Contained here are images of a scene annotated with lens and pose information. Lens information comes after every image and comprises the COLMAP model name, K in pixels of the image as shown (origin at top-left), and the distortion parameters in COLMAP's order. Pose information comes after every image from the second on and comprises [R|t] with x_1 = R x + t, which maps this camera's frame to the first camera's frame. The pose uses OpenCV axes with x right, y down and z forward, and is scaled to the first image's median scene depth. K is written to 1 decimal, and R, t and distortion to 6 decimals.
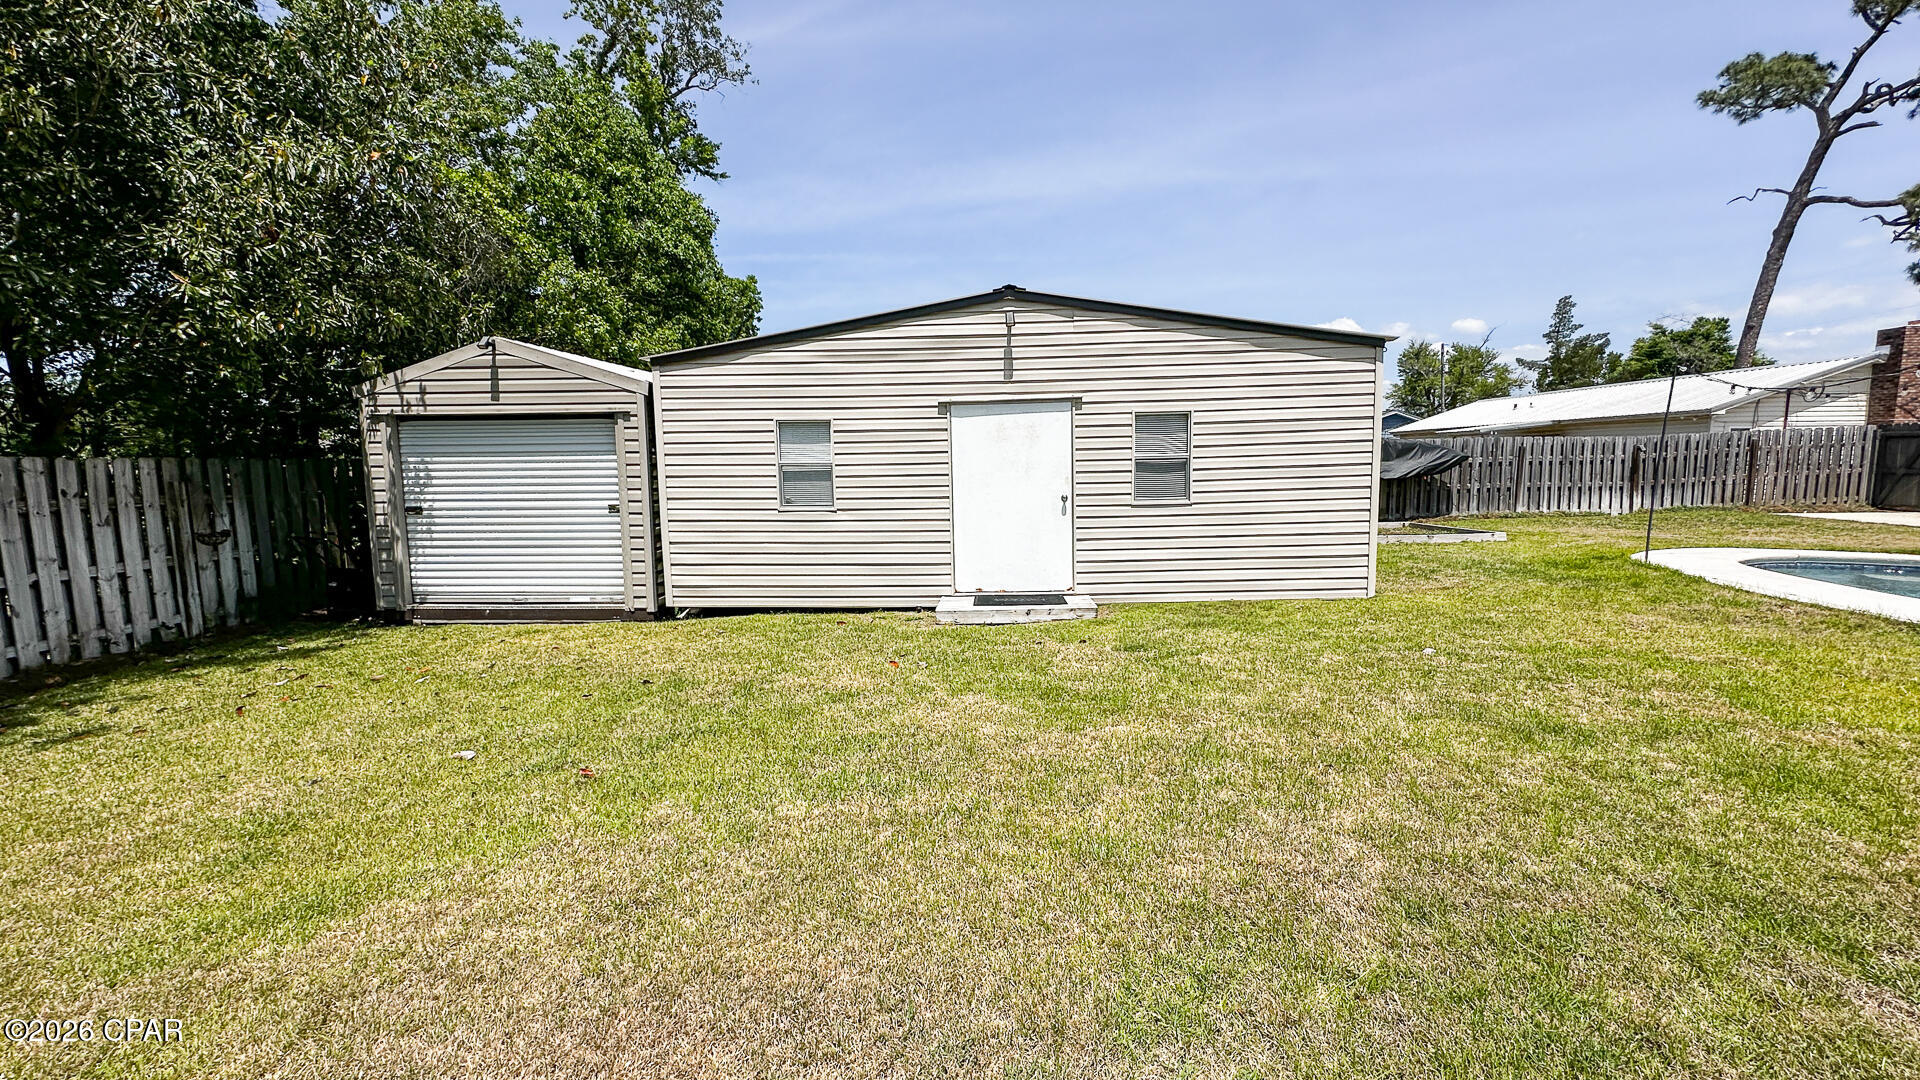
lens RADIAL K [[764.3, 0, 960.7], [0, 764.3, 543.7], [0, 0, 1]] dist [-0.000694, -0.000474]
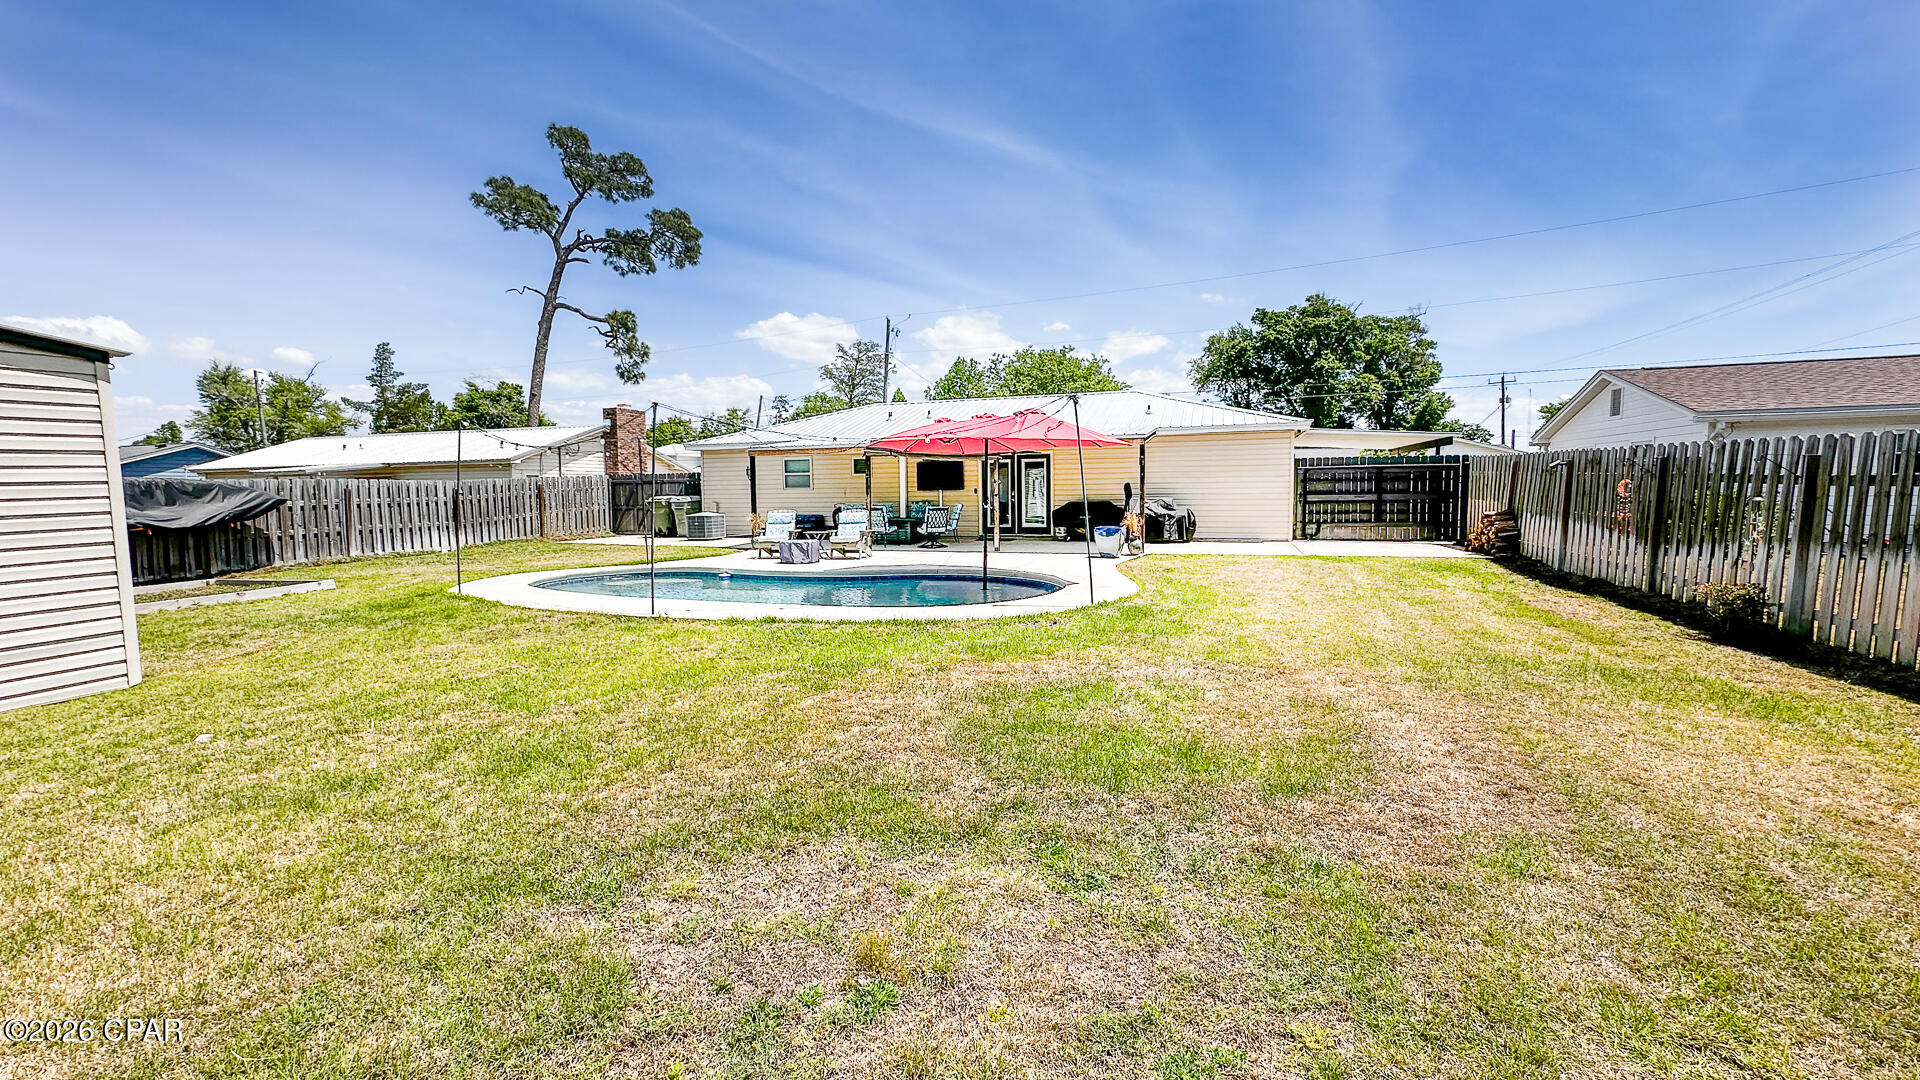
lens RADIAL K [[764.3, 0, 960.7], [0, 764.3, 543.7], [0, 0, 1]] dist [-0.000694, -0.000474]
pose [[0.280161, -0.062773, 0.957898, 0.019383], [0.113503, 0.993026, 0.031878, -0.000663], [-0.953219, 0.099793, 0.285333, -0.012985]]
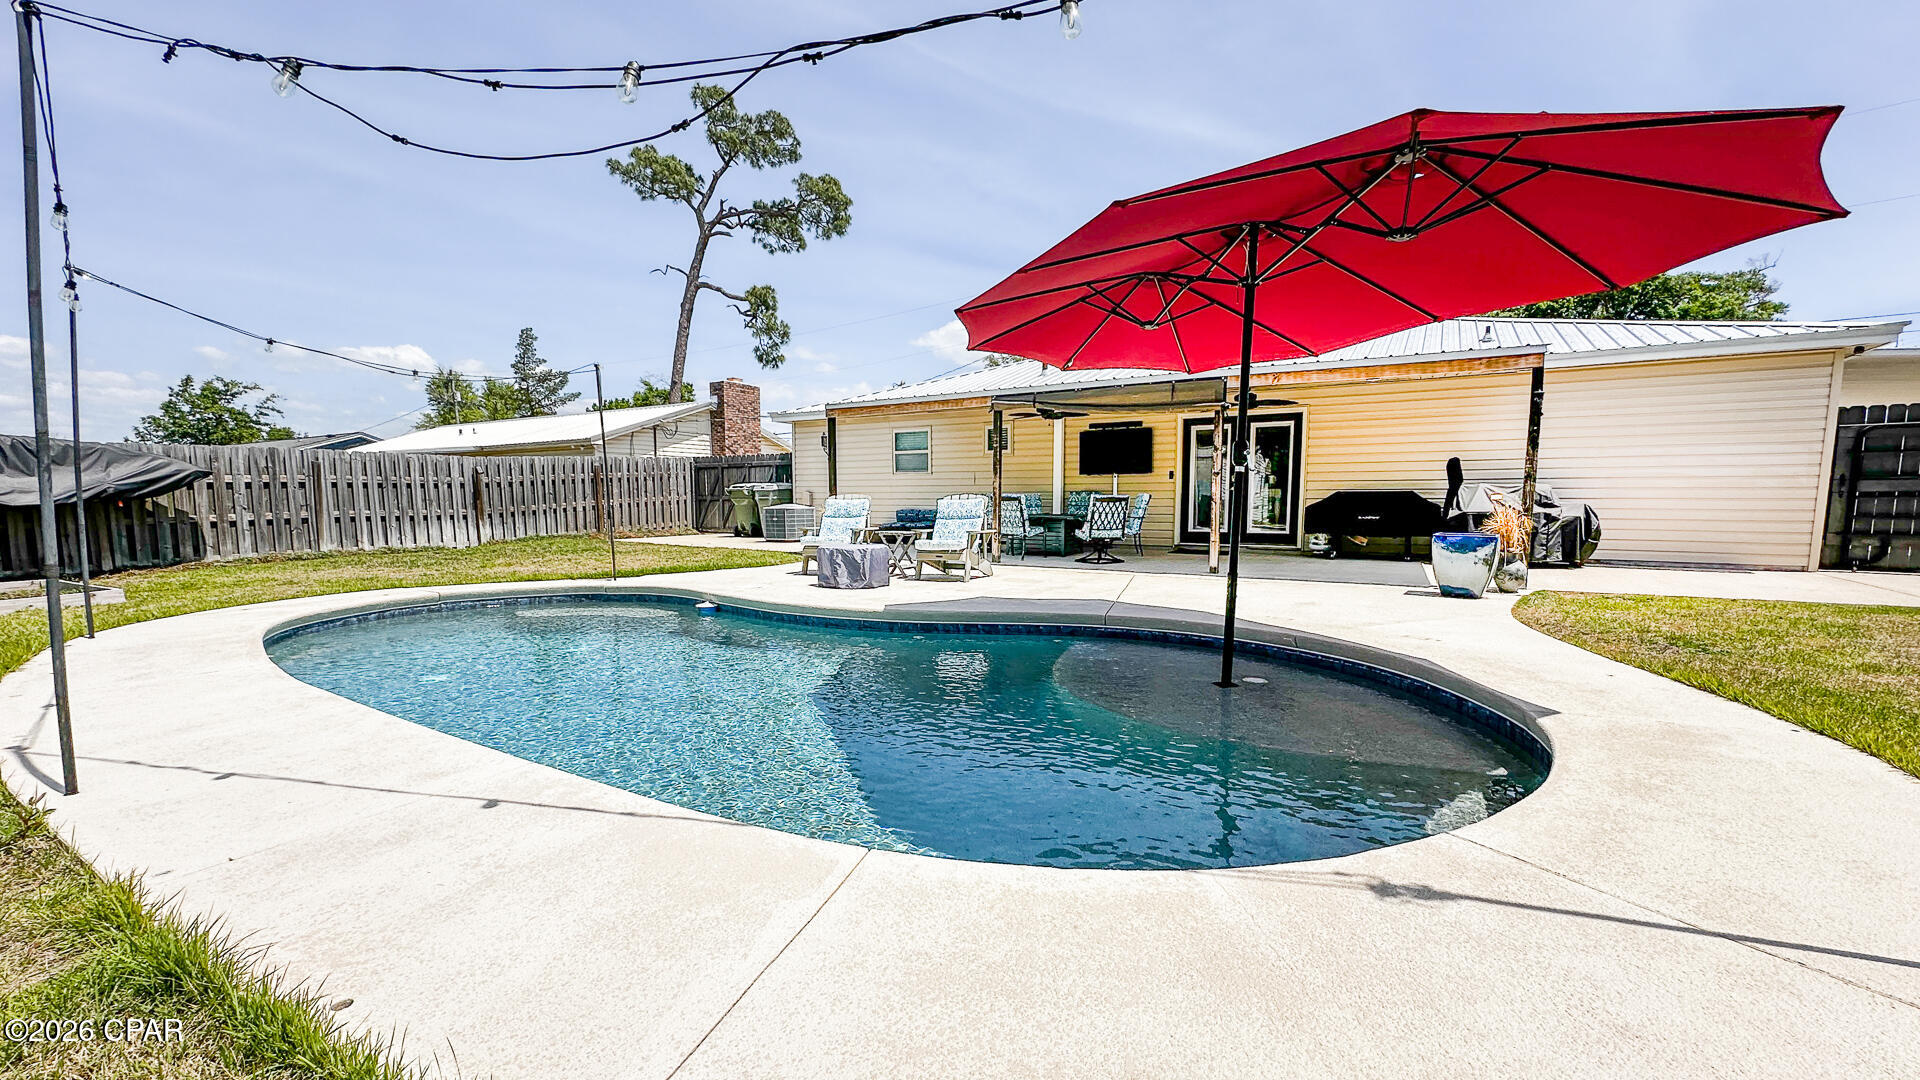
lens RADIAL K [[765.5, 0, 962.5], [0, 765.5, 578.4], [0, 0, 1]] dist [-0.001103, -0.000606]
pose [[0.482293, -0.083822, 0.871991, 0.382827], [0.090832, 0.994831, 0.045391, 0.007065], [-0.871288, 0.057313, 0.487414, 0.107050]]
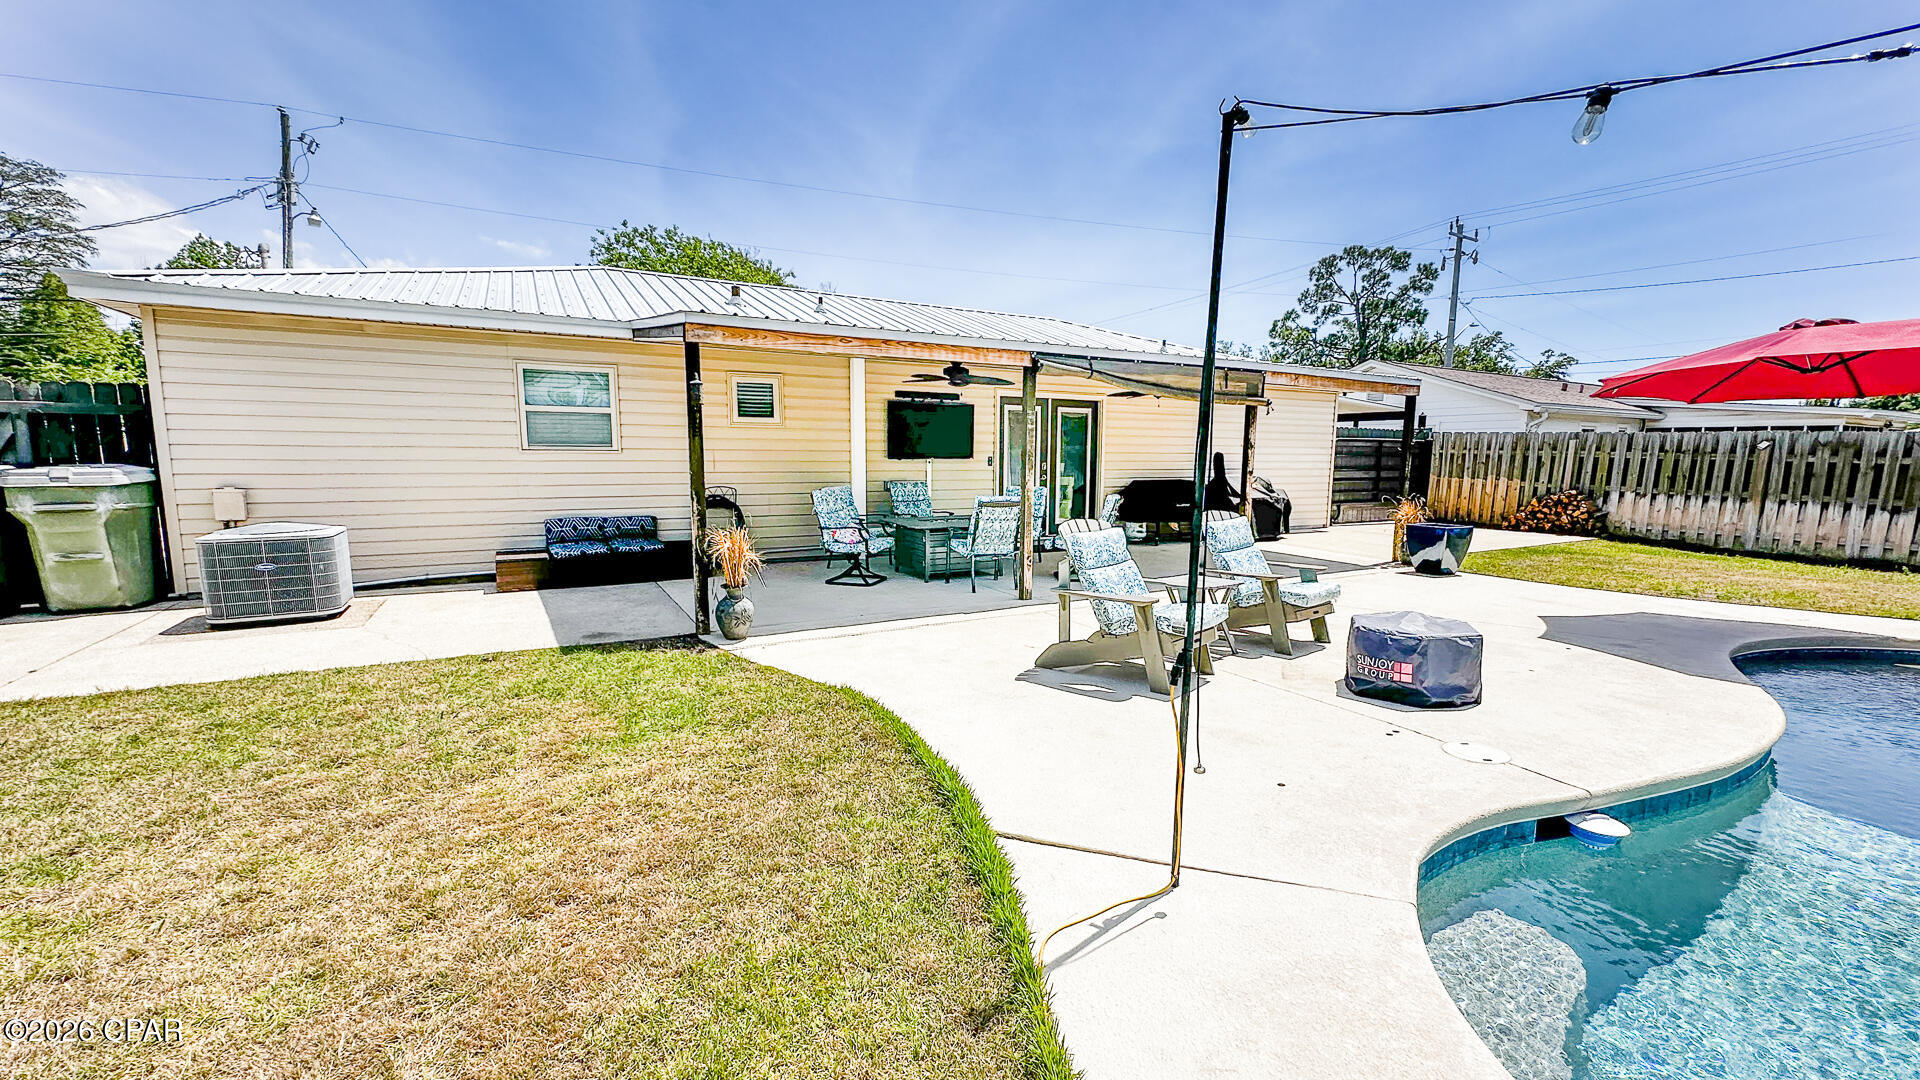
lens RADIAL K [[765.3, 0, 958.8], [0, 765.3, 521.5], [0, 0, 1]] dist [-0.001388, -0.000121]
pose [[-0.526121, -0.069543, 0.847561, 0.610251], [0.089148, 0.986649, 0.136293, -0.078513], [-0.845724, 0.147265, -0.512898, 0.631100]]
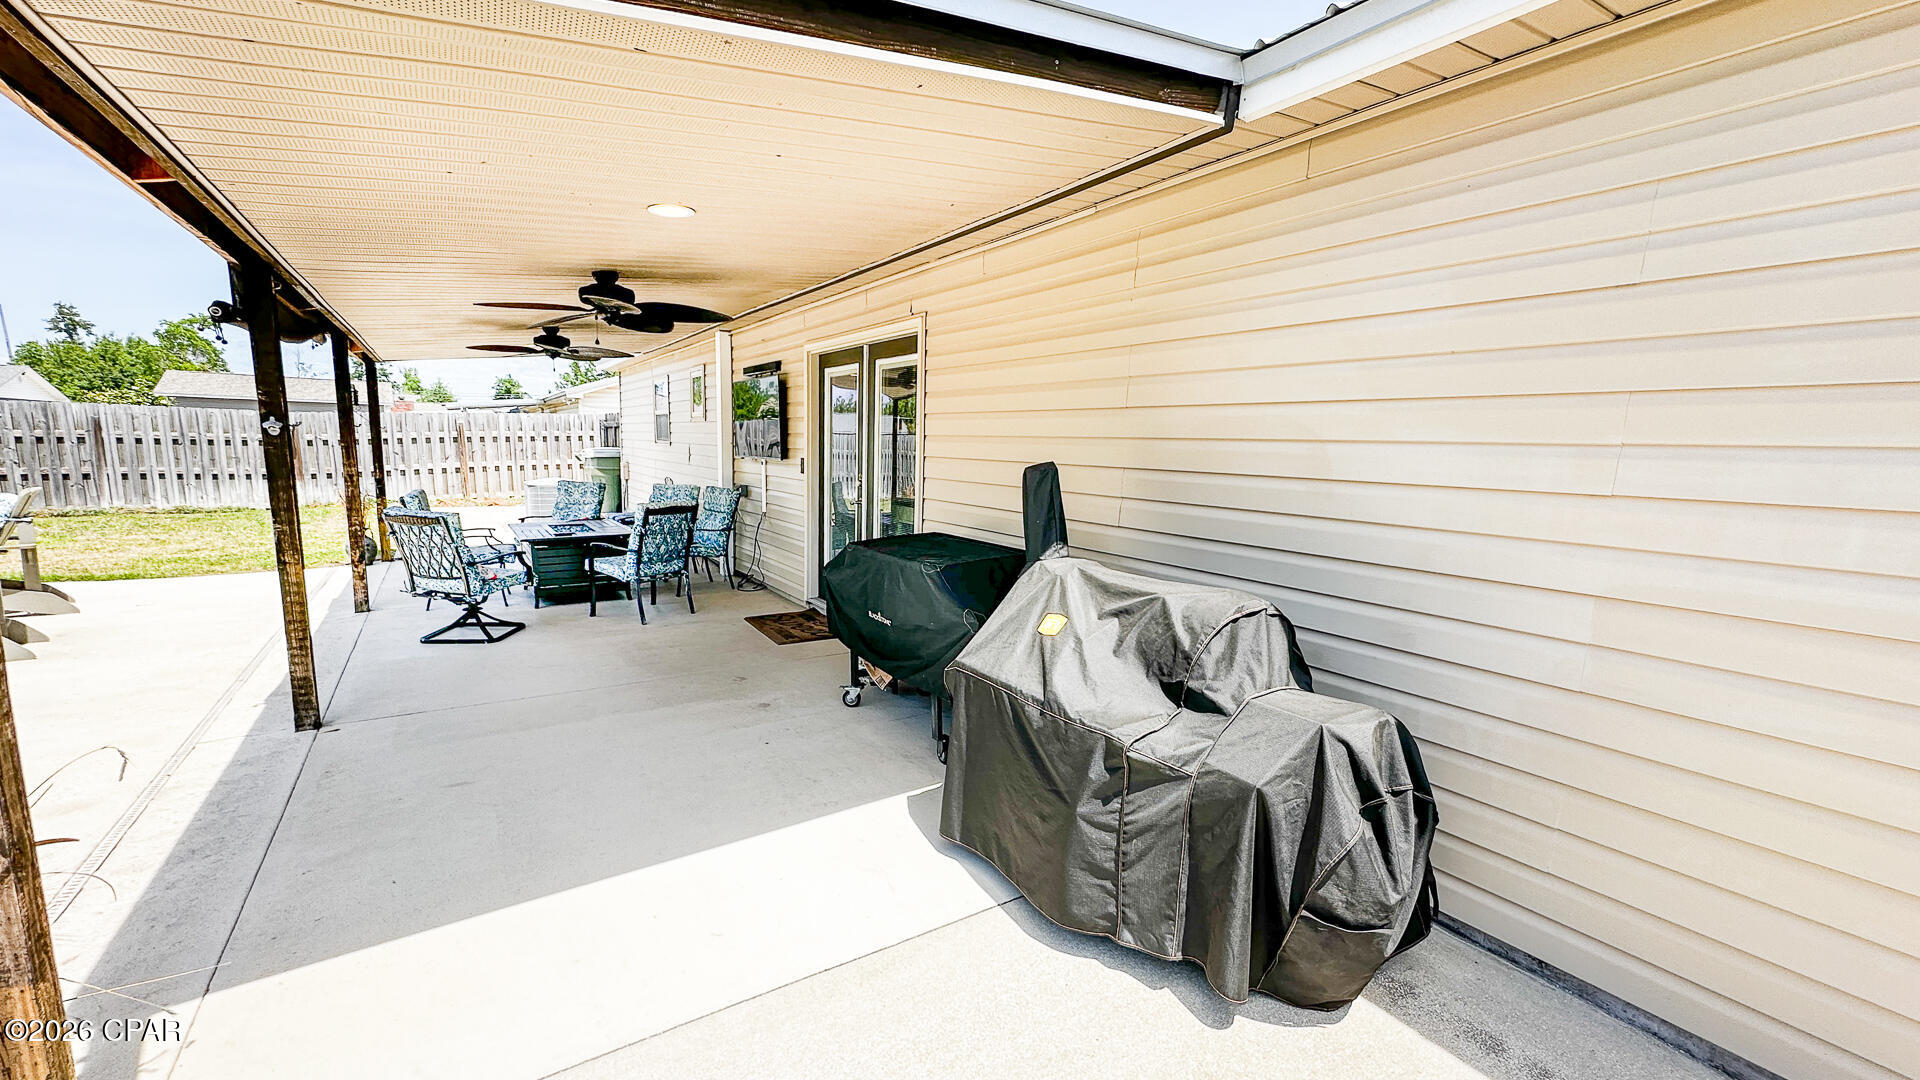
lens RADIAL K [[765.5, 0, 962.5], [0, 765.5, 578.4], [0, 0, 1]] dist [-0.001103, -0.000606]
pose [[0.810581, -0.065121, 0.581994, 0.965446], [0.023396, 0.996606, 0.078928, -0.012196], [-0.585159, -0.050361, 0.809354, -0.072020]]
